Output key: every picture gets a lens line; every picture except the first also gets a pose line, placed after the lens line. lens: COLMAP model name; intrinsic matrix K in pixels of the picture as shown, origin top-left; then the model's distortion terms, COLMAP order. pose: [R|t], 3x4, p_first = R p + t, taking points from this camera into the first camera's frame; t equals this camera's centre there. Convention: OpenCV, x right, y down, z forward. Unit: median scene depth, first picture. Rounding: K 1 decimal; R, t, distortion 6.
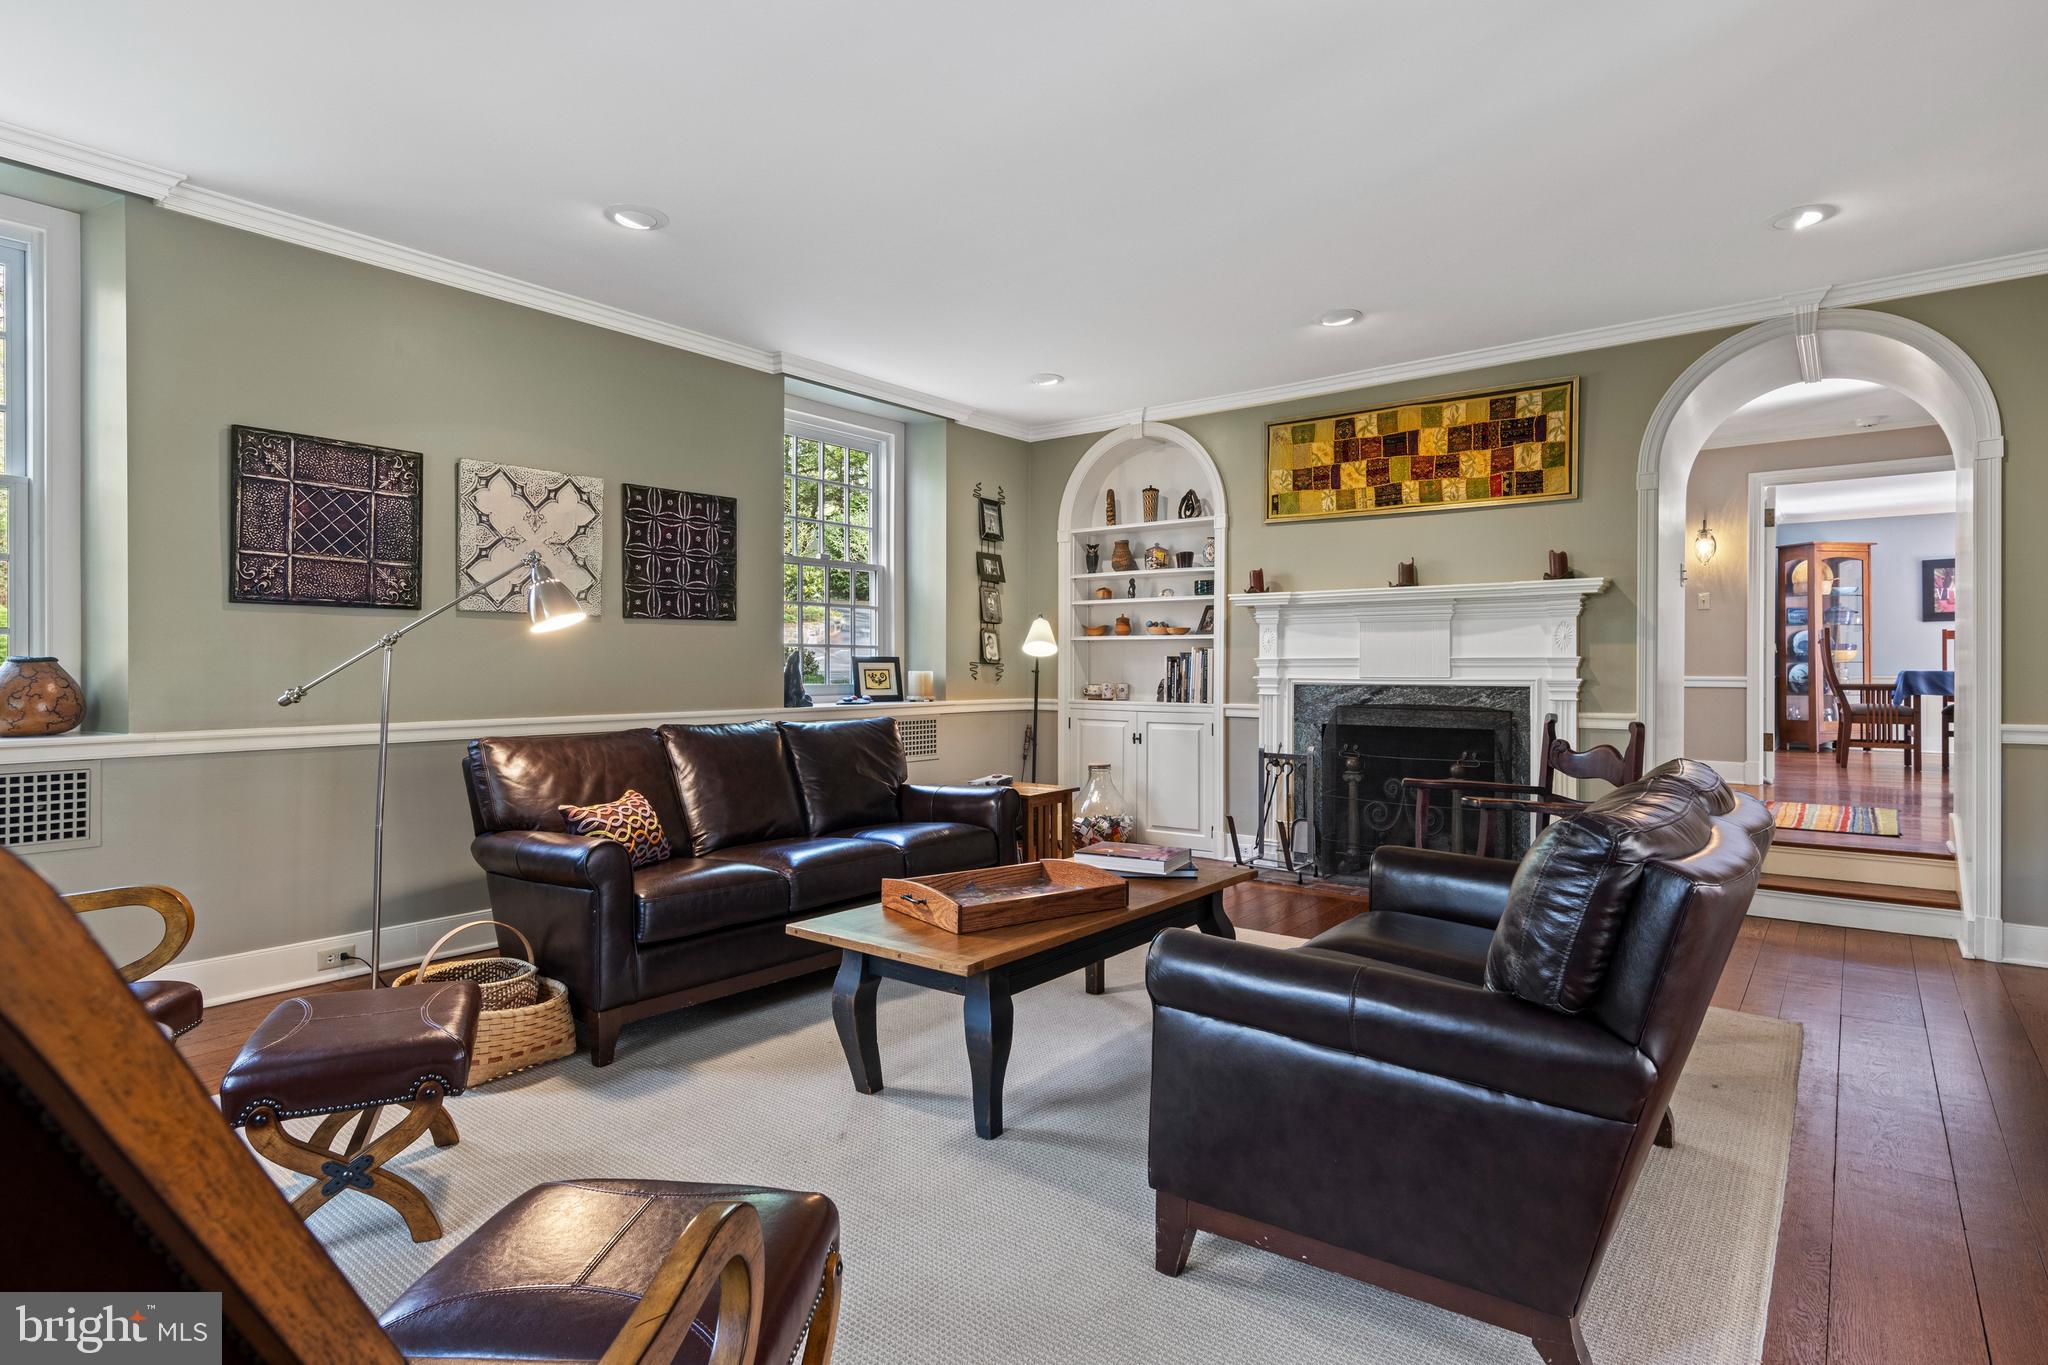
lens RADIAL K [[1043.9, 0, 1027.1], [0, 1043.9, 667.8], [0, 0, 1]] dist [0.011797, -0.004113]
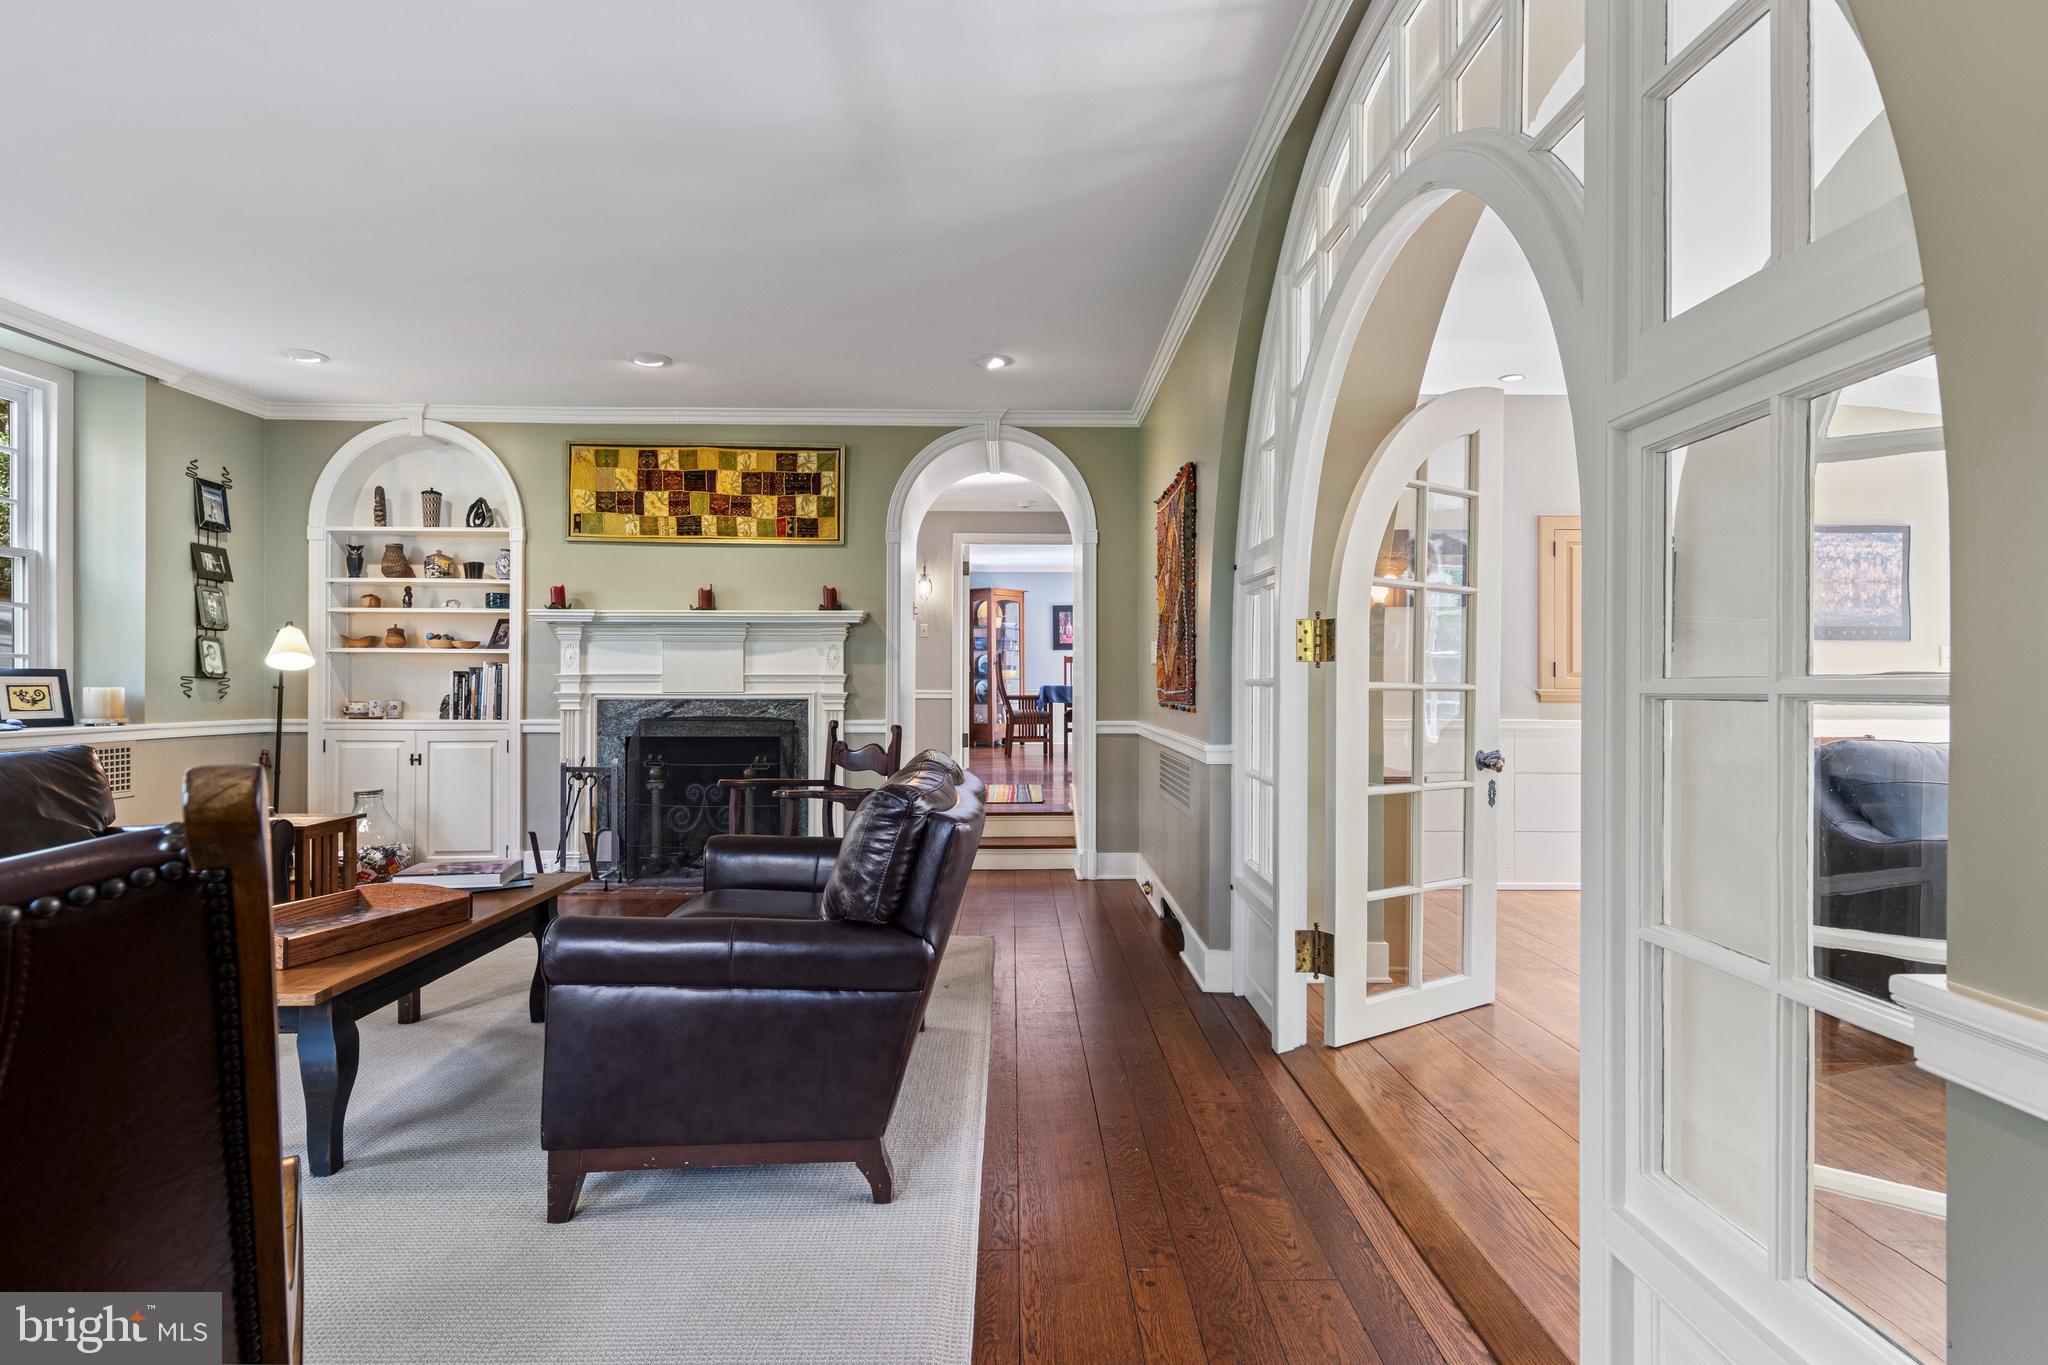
lens RADIAL K [[1043.9, 0, 1023.2], [0, 1043.9, 684.6], [0, 0, 1]] dist [0.011797, -0.004113]
pose [[0.777339, -0.000773, 0.629081, -0.072897], [-0.000325, 0.999999, 0.001630, -0.000539], [-0.629082, -0.001472, 0.777338, -0.073583]]
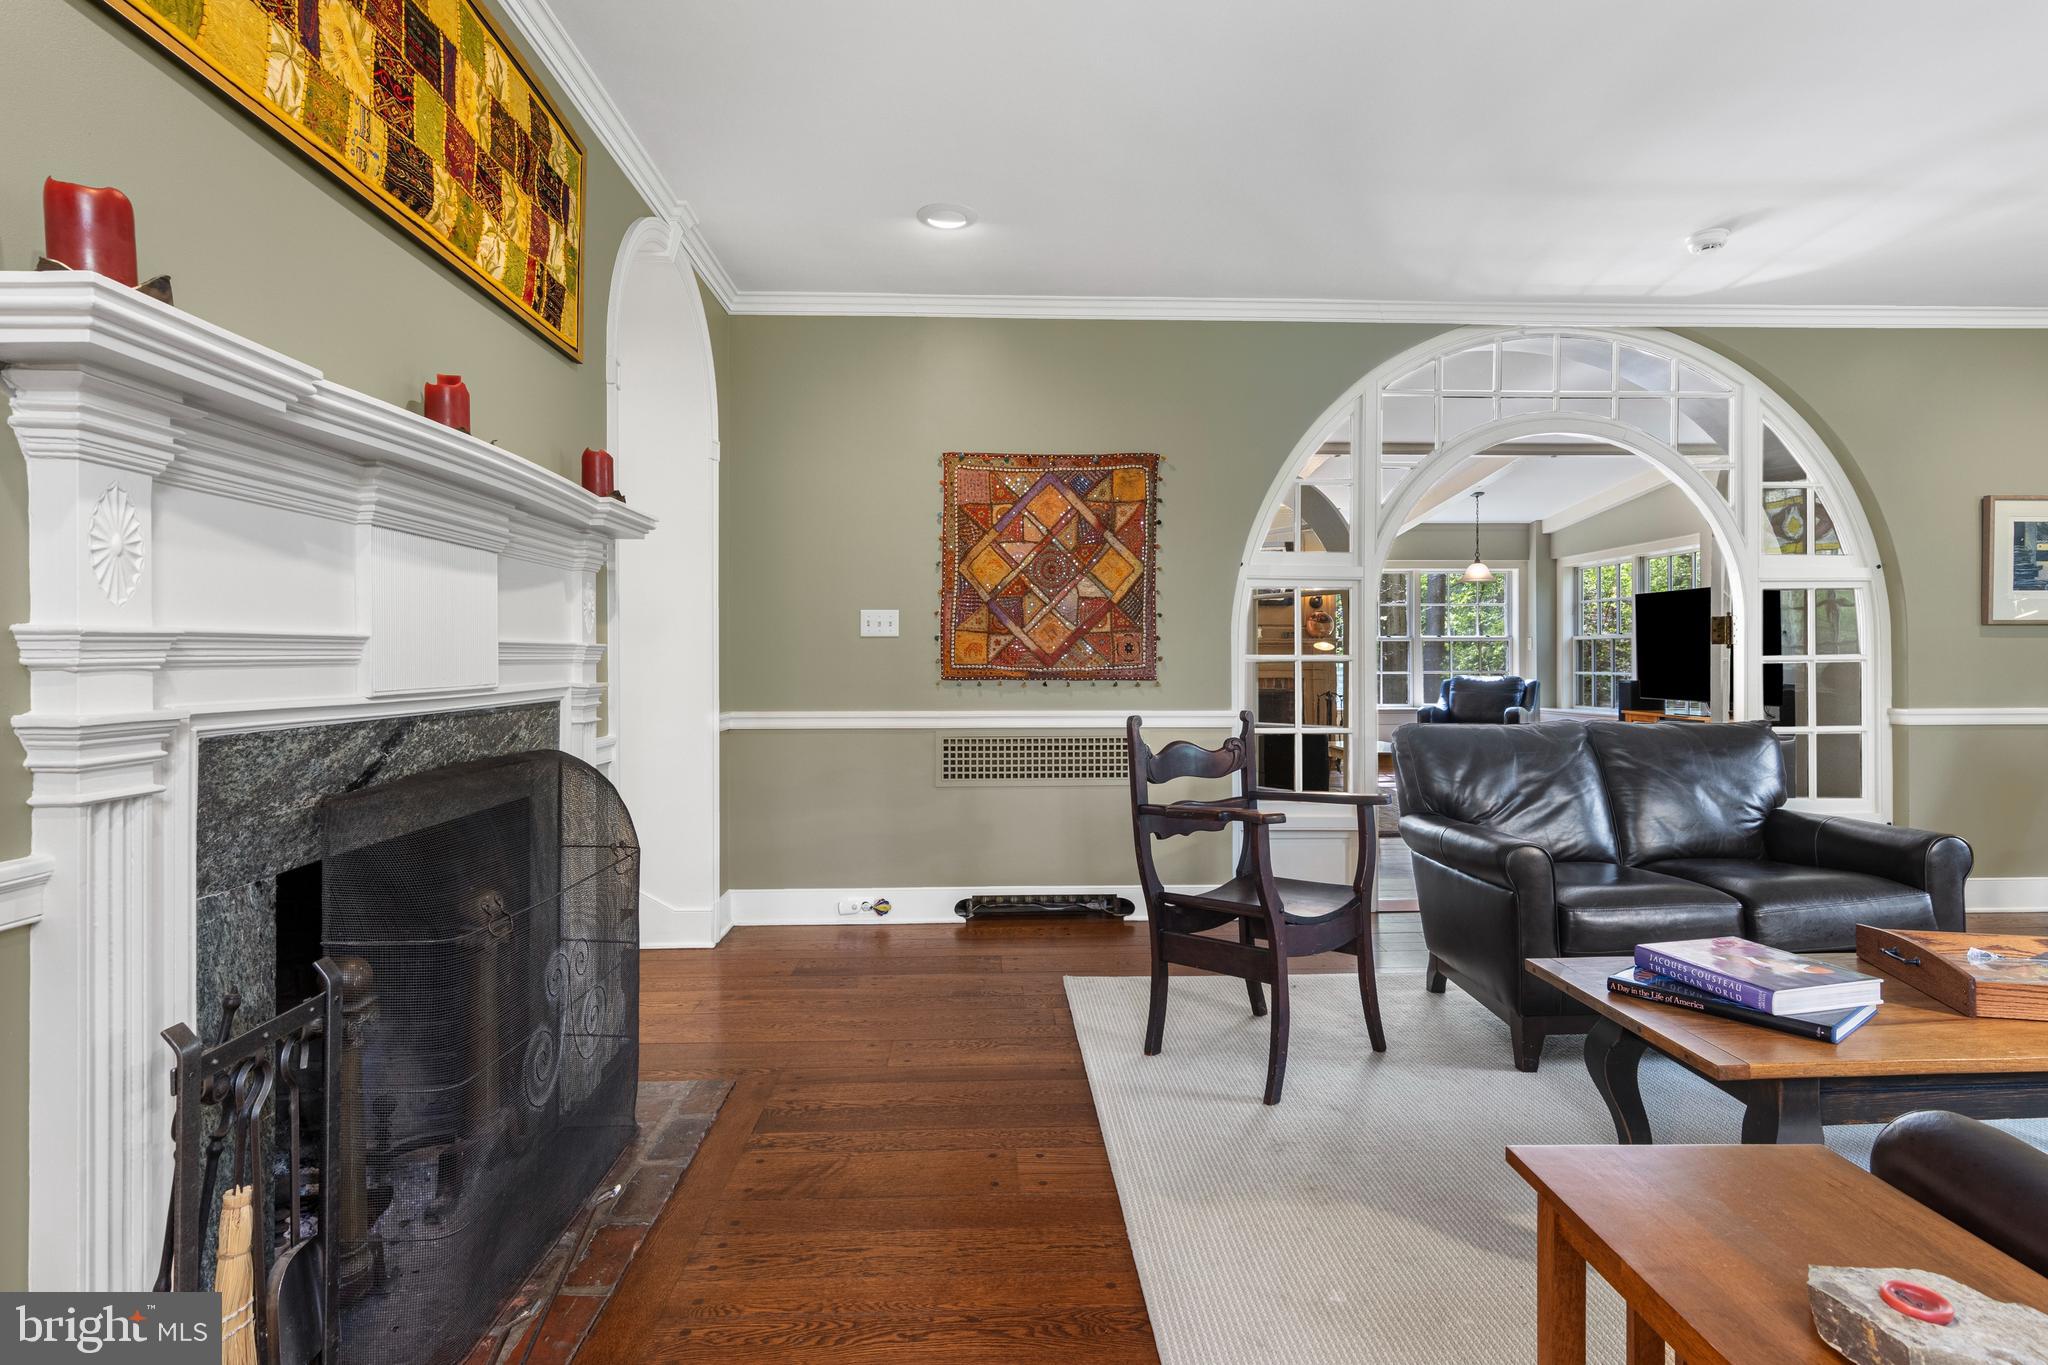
lens RADIAL K [[1043.9, 0, 1022.8], [0, 1043.9, 672.0], [0, 0, 1]] dist [0.011797, -0.004113]
pose [[-0.646309, -0.007369, 0.763040, -0.055611], [-0.000935, 0.999960, 0.008865, -0.001715], [-0.763075, 0.005016, -0.646290, 1.093993]]
